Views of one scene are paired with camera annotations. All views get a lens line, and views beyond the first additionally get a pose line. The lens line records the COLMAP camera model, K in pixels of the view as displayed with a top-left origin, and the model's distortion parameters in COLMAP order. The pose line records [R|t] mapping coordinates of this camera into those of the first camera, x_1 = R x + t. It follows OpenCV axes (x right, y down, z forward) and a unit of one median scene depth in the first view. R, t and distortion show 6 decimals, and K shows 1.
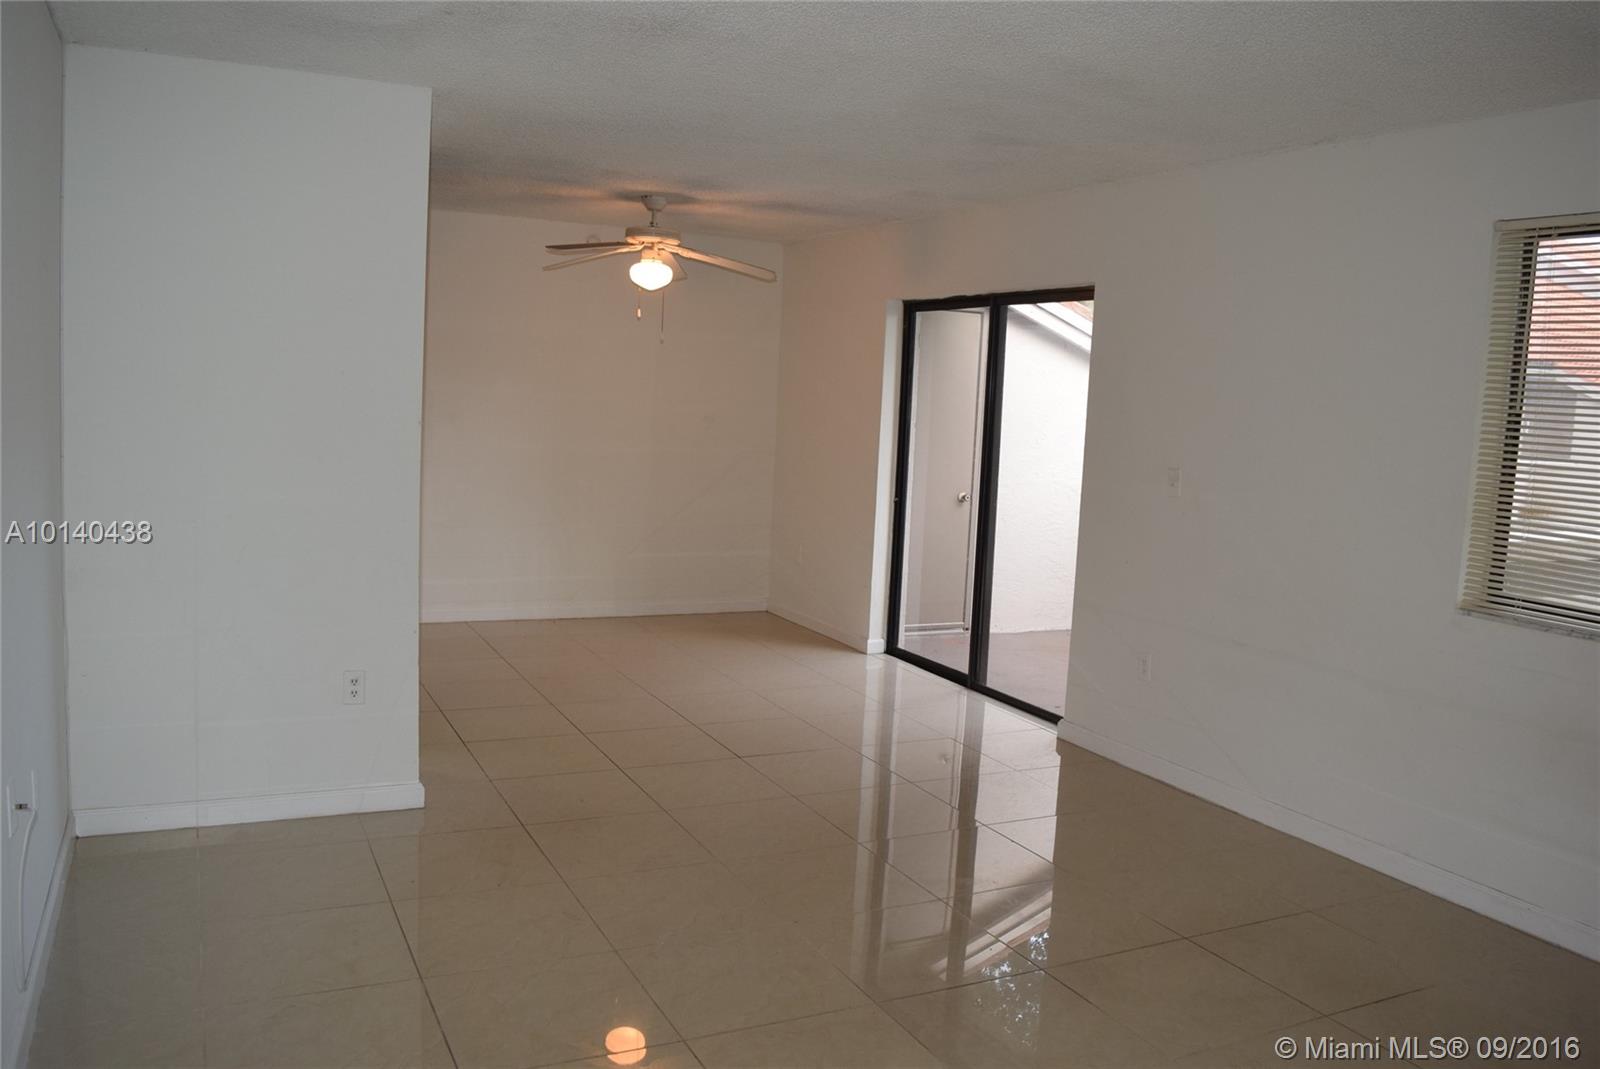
lens RADIAL K [[1287.6, 0, 798.9], [0, 1287.6, 531.0], [0, 0, 1]] dist [-0.003607, -0.002852]
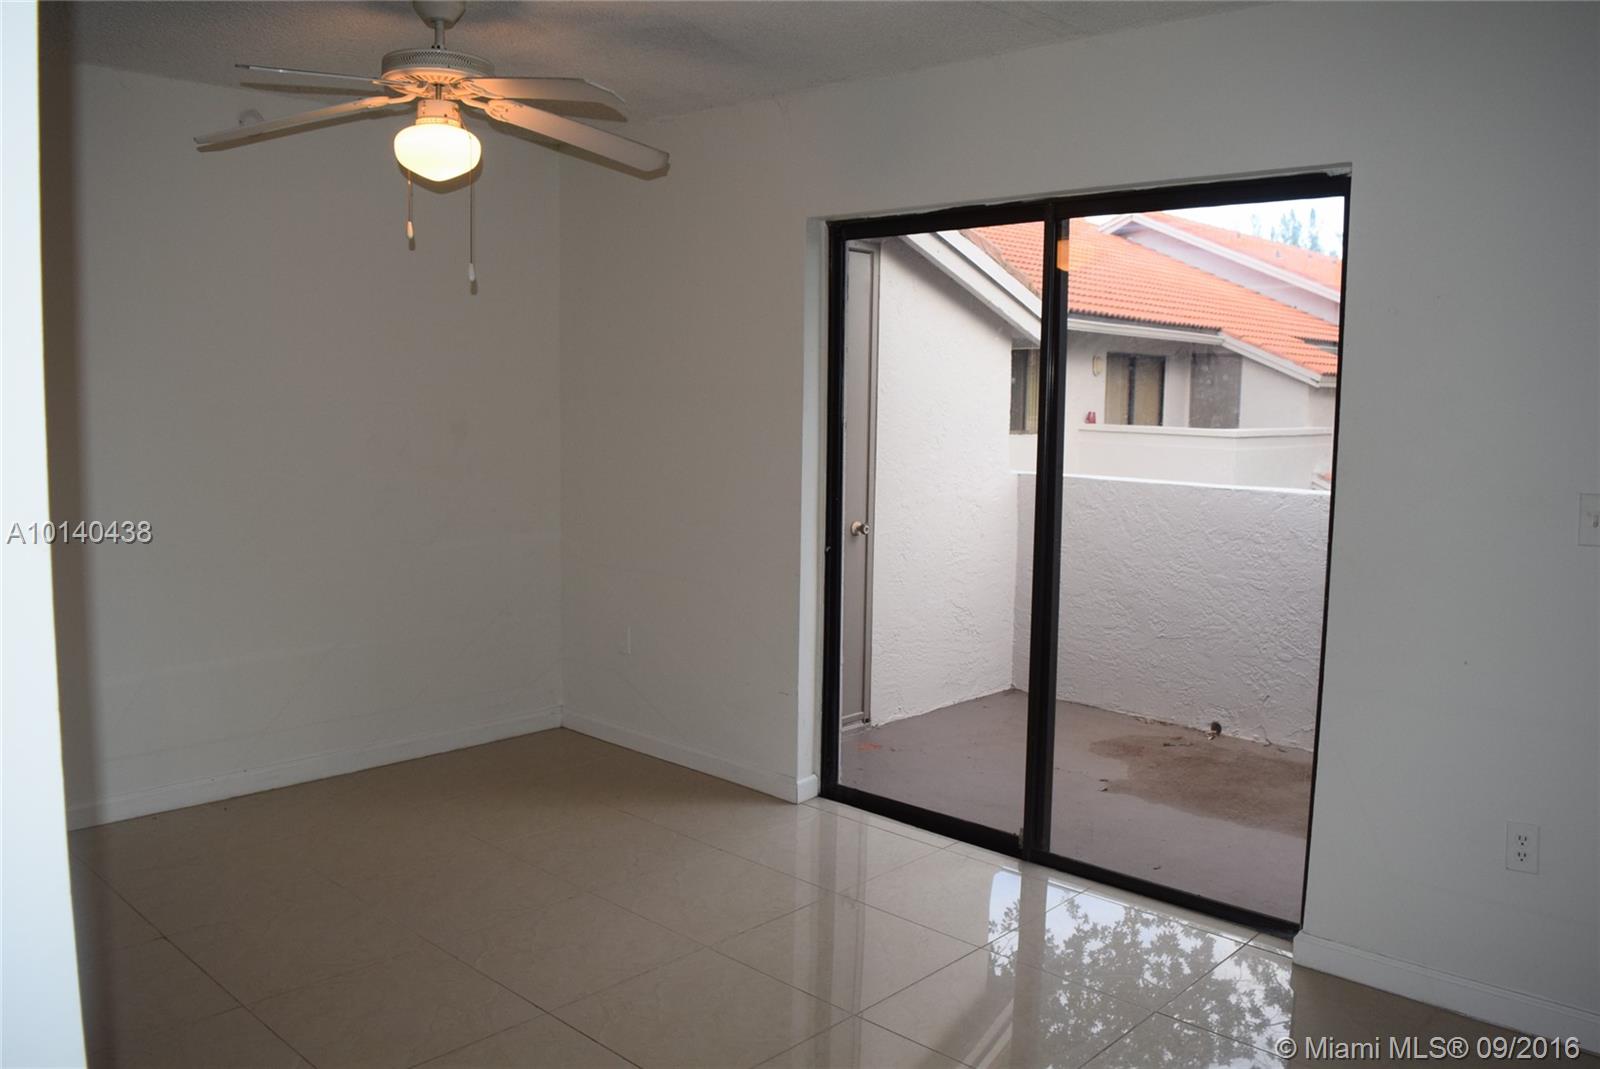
lens RADIAL K [[1287.6, 0, 798.9], [0, 1287.6, 531.0], [0, 0, 1]] dist [-0.003607, -0.002852]
pose [[0.930785, -0.072333, 0.358340, -0.171476], [0.068209, 0.997379, 0.024154, -0.052998], [-0.359148, 0.001960, 0.933279, 0.474454]]
